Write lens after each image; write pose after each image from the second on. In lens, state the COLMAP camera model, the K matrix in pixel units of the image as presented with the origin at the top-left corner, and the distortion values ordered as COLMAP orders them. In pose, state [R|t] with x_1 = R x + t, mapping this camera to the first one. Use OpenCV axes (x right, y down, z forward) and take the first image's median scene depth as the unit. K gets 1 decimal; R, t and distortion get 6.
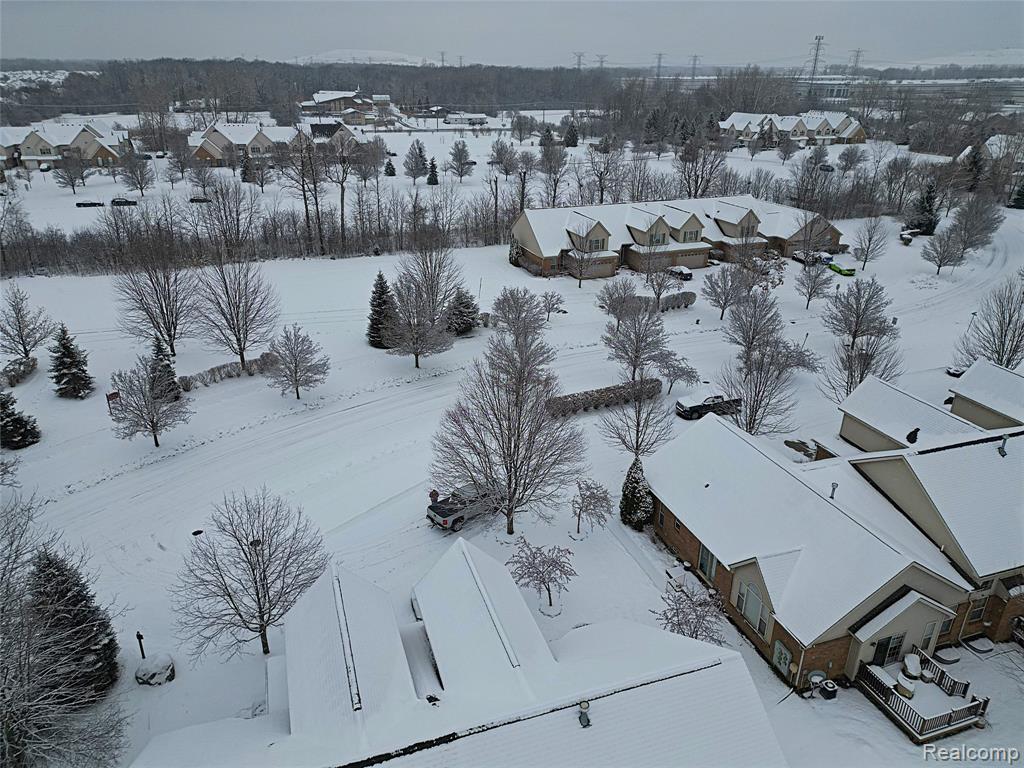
lens RADIAL K [[708.5, 0, 512.0], [0, 708.5, 384.0], [0, 0, 1]] dist [0.081239, -0.077577]
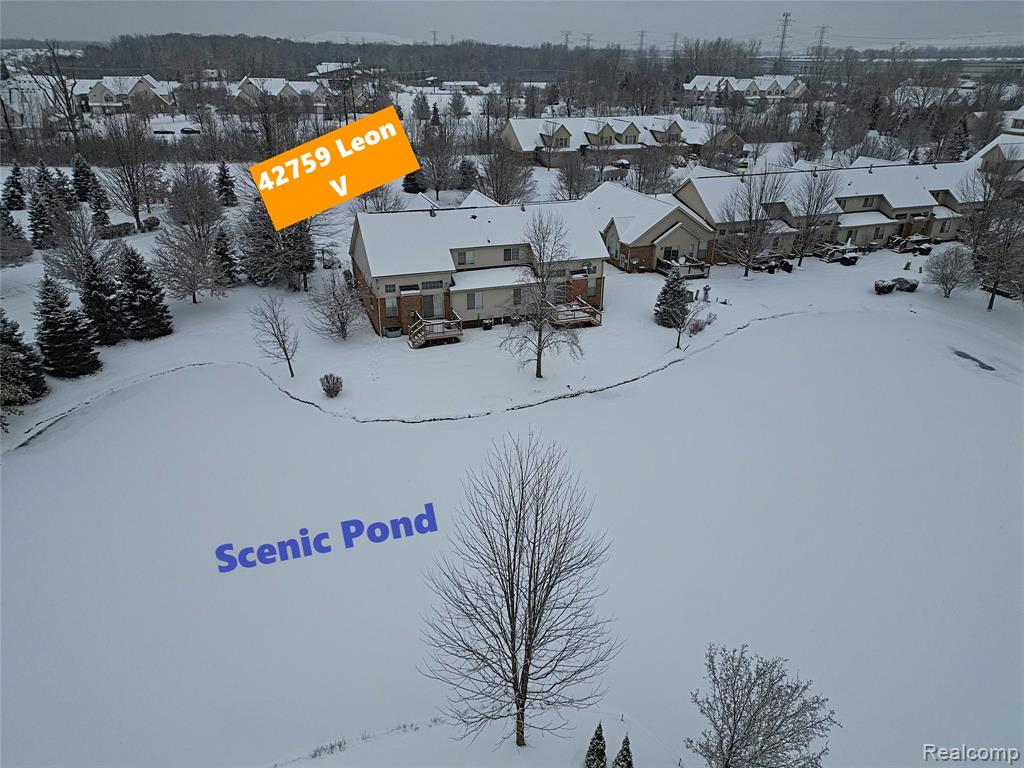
lens RADIAL K [[708.5, 0, 512.0], [0, 708.5, 384.0], [0, 0, 1]] dist [0.081239, -0.077577]
pose [[0.999928, -0.003224, 0.011585, 0.003850], [0.003023, 0.999845, 0.017327, 0.168506], [-0.011639, -0.017291, 0.999783, -0.268237]]
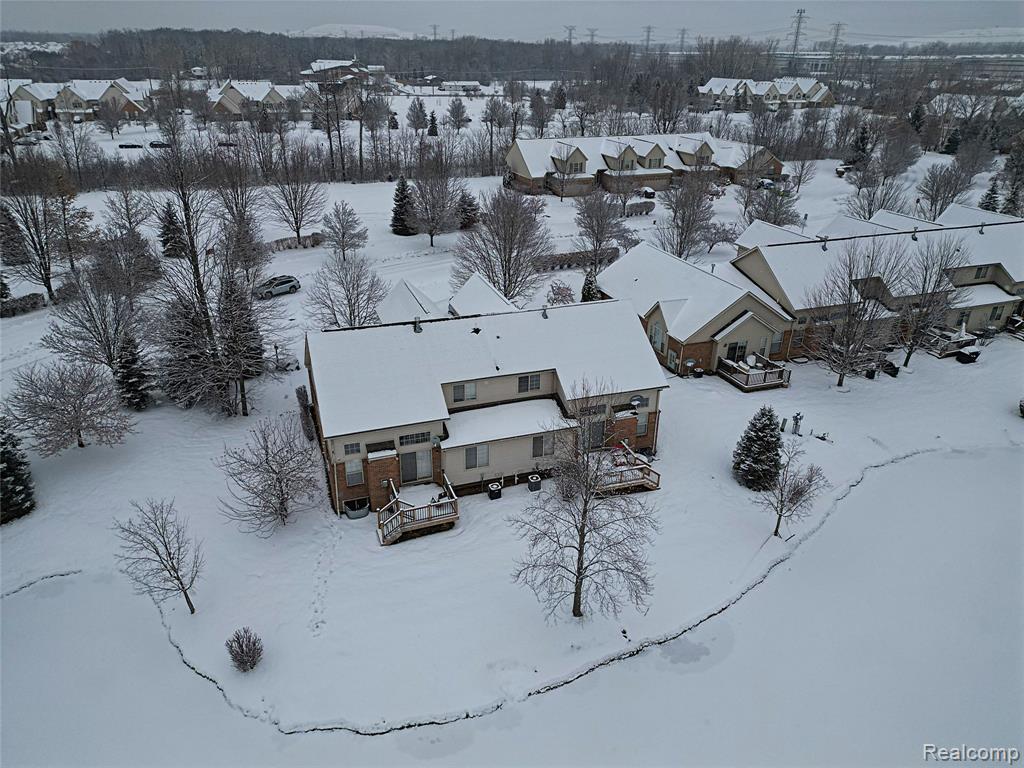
lens RADIAL K [[708.5, 0, 512.0], [0, 708.5, 384.0], [0, 0, 1]] dist [0.081239, -0.077577]
pose [[0.999933, 0.000021, 0.011558, -0.001813], [-0.000316, 0.999675, 0.025495, 0.093605], [-0.011554, -0.025497, 0.999608, -0.144151]]
